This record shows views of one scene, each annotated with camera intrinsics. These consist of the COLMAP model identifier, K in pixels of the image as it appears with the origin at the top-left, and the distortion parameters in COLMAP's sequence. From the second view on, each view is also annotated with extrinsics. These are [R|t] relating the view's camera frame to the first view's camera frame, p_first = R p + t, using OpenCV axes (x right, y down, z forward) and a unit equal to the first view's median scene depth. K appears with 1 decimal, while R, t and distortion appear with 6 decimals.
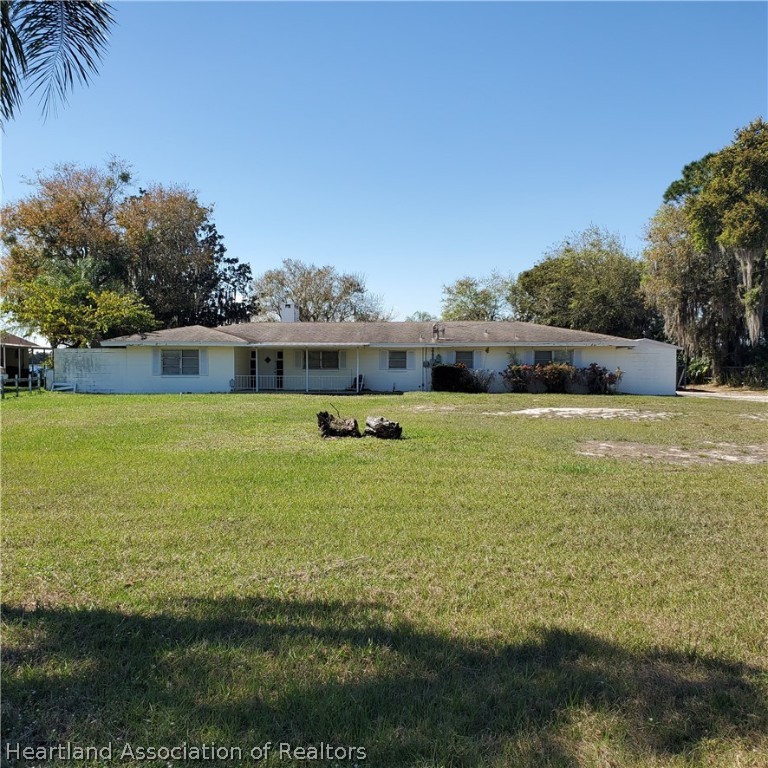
lens RADIAL K [[805.2, 0, 384.0], [0, 805.2, 384.0], [0, 0, 1]] dist [0.182999, -0.470777]
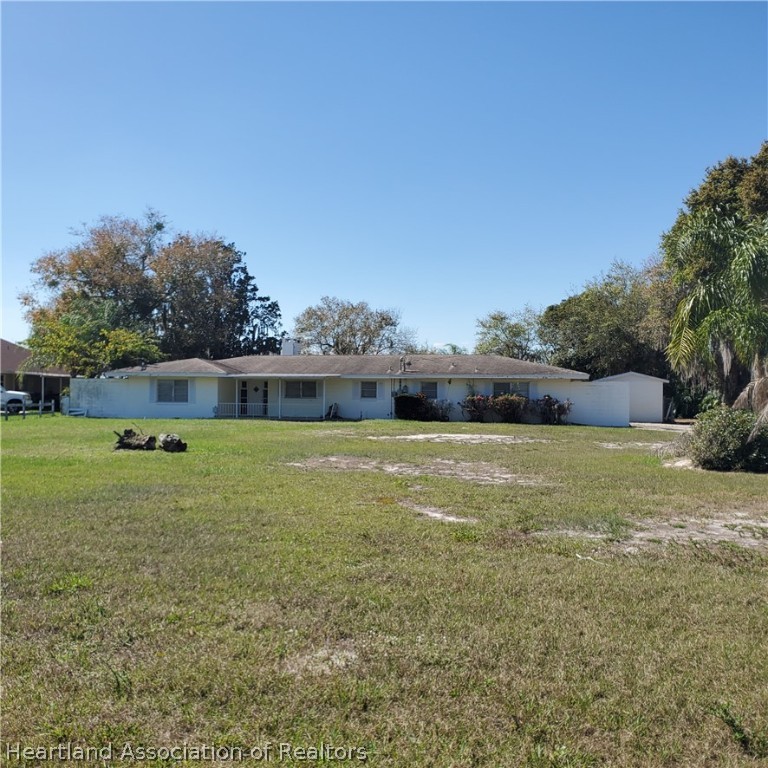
lens RADIAL K [[805.2, 0, 384.0], [0, 805.2, 384.0], [0, 0, 1]] dist [0.182999, -0.470777]
pose [[0.988533, 0.006042, -0.150883, 0.191324], [-0.012002, 0.999182, -0.038622, 0.003430], [0.150526, 0.039990, 0.987797, -0.063905]]
